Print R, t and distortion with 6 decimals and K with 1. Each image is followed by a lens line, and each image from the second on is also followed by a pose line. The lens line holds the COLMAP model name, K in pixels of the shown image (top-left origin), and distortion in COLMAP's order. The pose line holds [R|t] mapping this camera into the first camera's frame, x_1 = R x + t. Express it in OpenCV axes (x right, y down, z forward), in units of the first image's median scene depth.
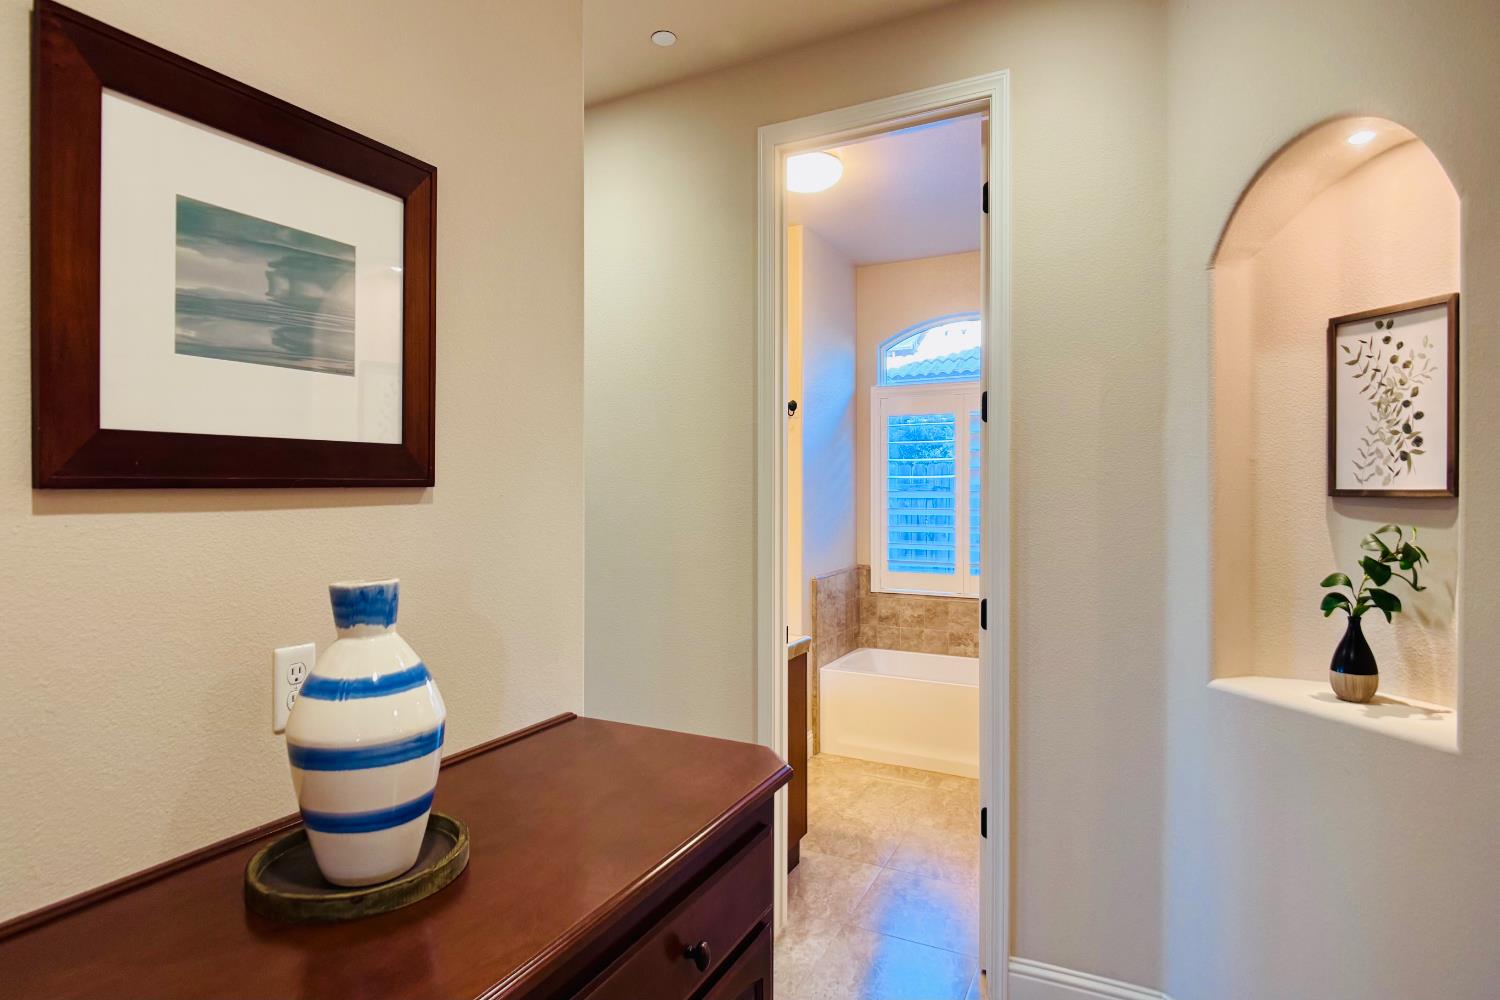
lens RADIAL K [[787.0, 0, 745.4], [0, 787.0, 502.1], [0, 0, 1]] dist [0.003935, -0.001463]
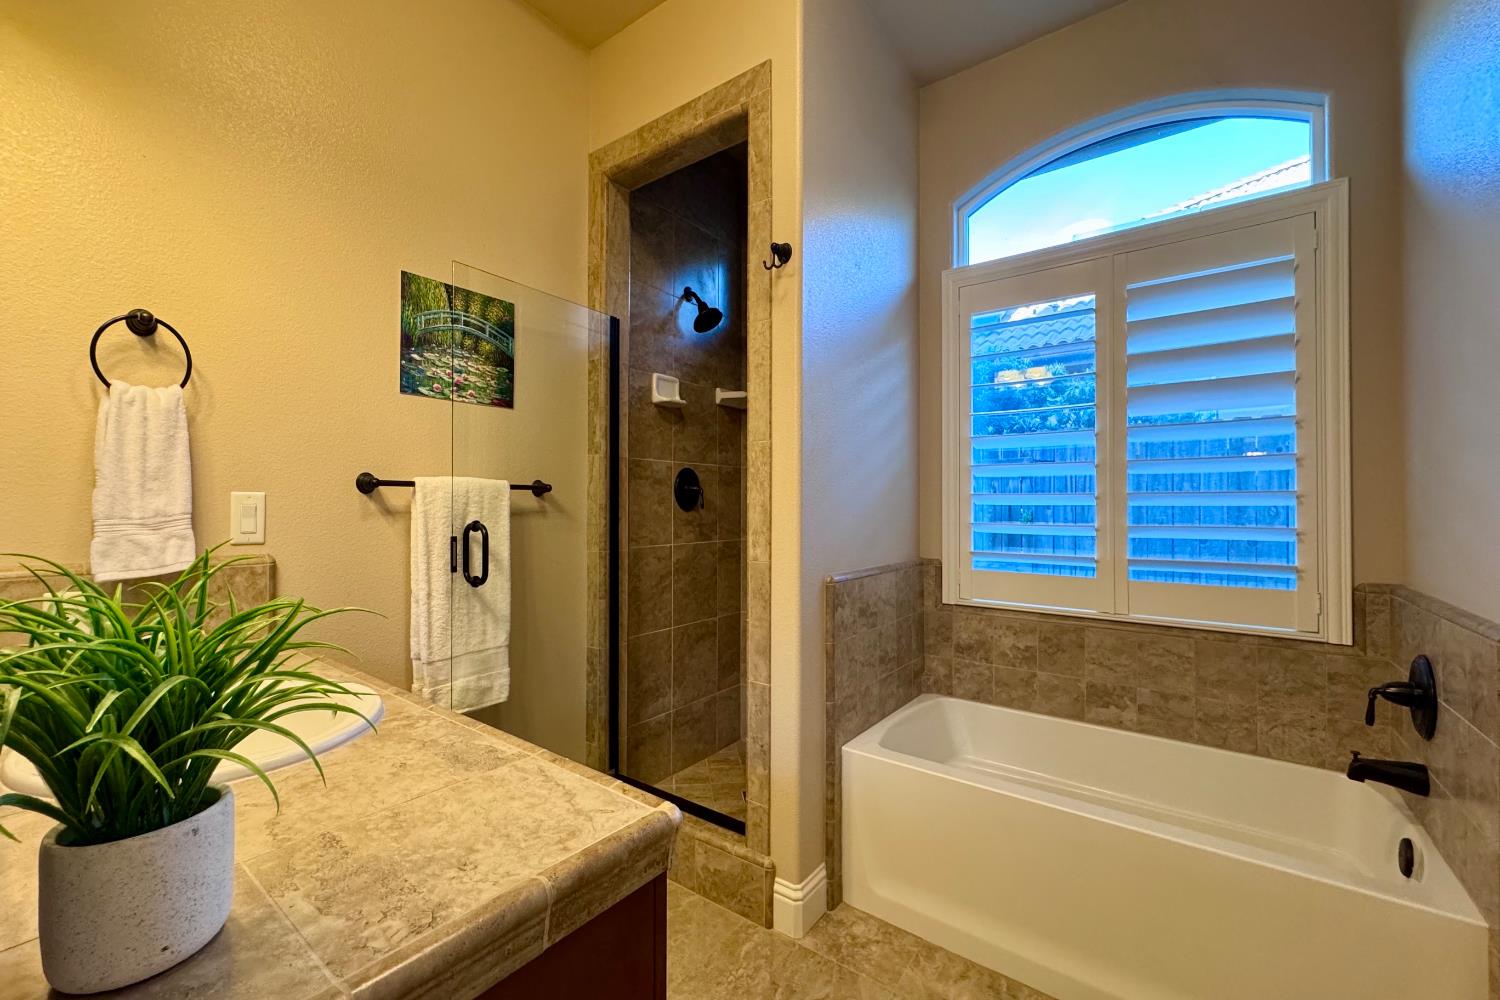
lens RADIAL K [[604.9, 0, 750.0], [0, 604.9, 500.0], [0, 0, 1]] dist [-0.000016, 0.000005]
pose [[0.985861, 0.001078, -0.167563, 0.093441], [-0.004292, 0.999814, -0.018817, 0.044713], [0.167511, 0.019270, 0.985682, 0.525102]]
